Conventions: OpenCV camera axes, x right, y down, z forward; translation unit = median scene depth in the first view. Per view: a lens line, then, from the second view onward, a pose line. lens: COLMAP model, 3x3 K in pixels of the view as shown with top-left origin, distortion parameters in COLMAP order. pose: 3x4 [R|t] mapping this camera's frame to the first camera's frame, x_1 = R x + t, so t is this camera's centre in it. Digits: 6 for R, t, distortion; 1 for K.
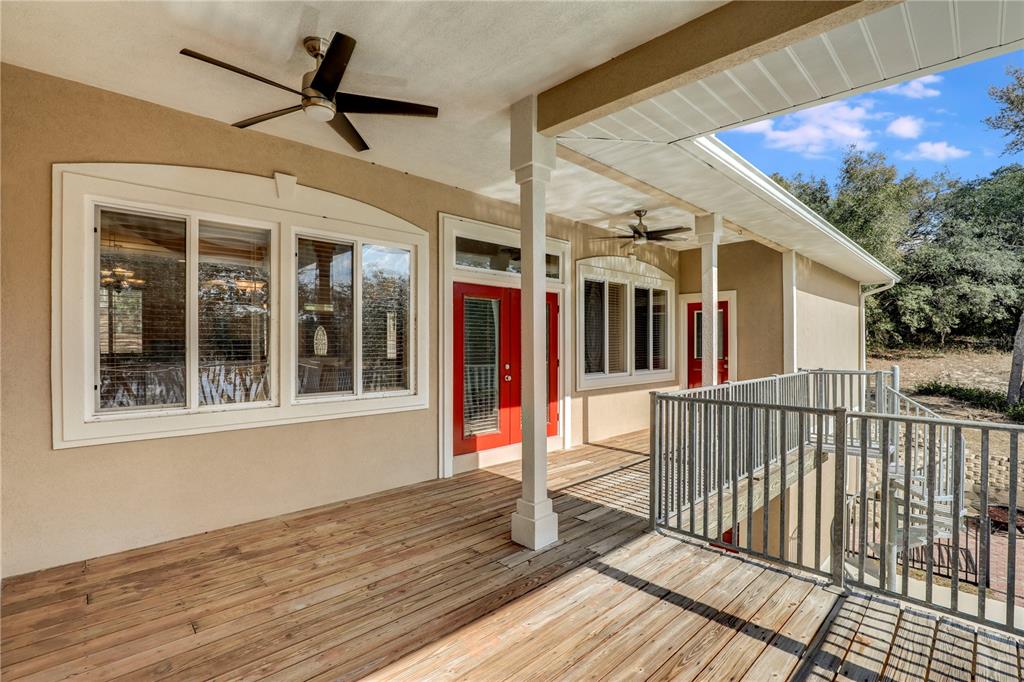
lens RADIAL K [[463.2, 0, 517.3], [0, 463.2, 346.4], [0, 0, 1]] dist [-0.015855, 0.000113]
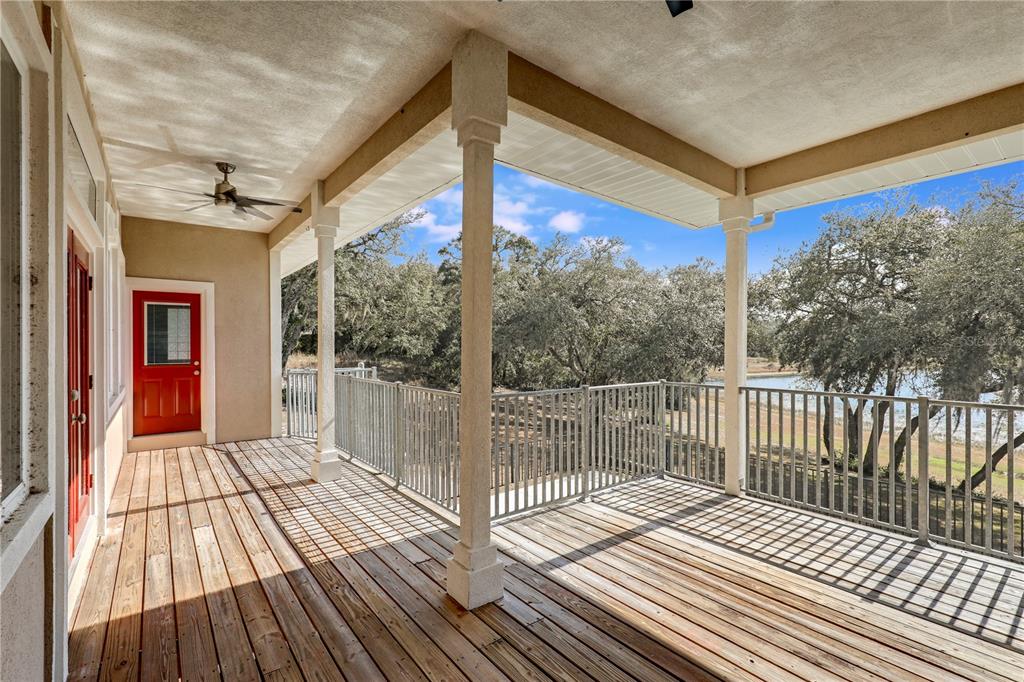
lens RADIAL K [[463.2, 0, 517.3], [0, 463.2, 346.4], [0, 0, 1]] dist [-0.015855, 0.000113]
pose [[0.111875, -0.000172, 0.993722, -0.626262], [0.003969, 0.999992, -0.000274, -0.004471], [-0.993714, 0.003975, 0.111875, 0.709860]]
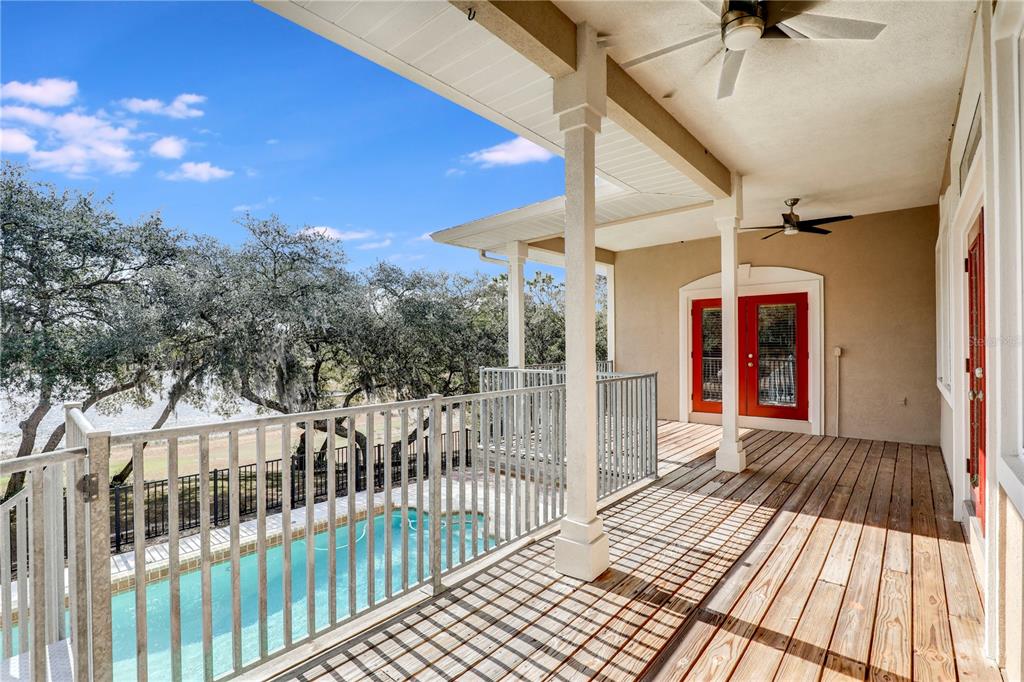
lens RADIAL K [[463.2, 0, 517.3], [0, 463.2, 346.4], [0, 0, 1]] dist [-0.015855, 0.000113]
pose [[-0.996657, 0.005155, -0.081542, 0.724259], [0.005022, 0.999986, 0.001836, 0.014229], [0.081550, 0.001420, -0.996668, 2.064871]]
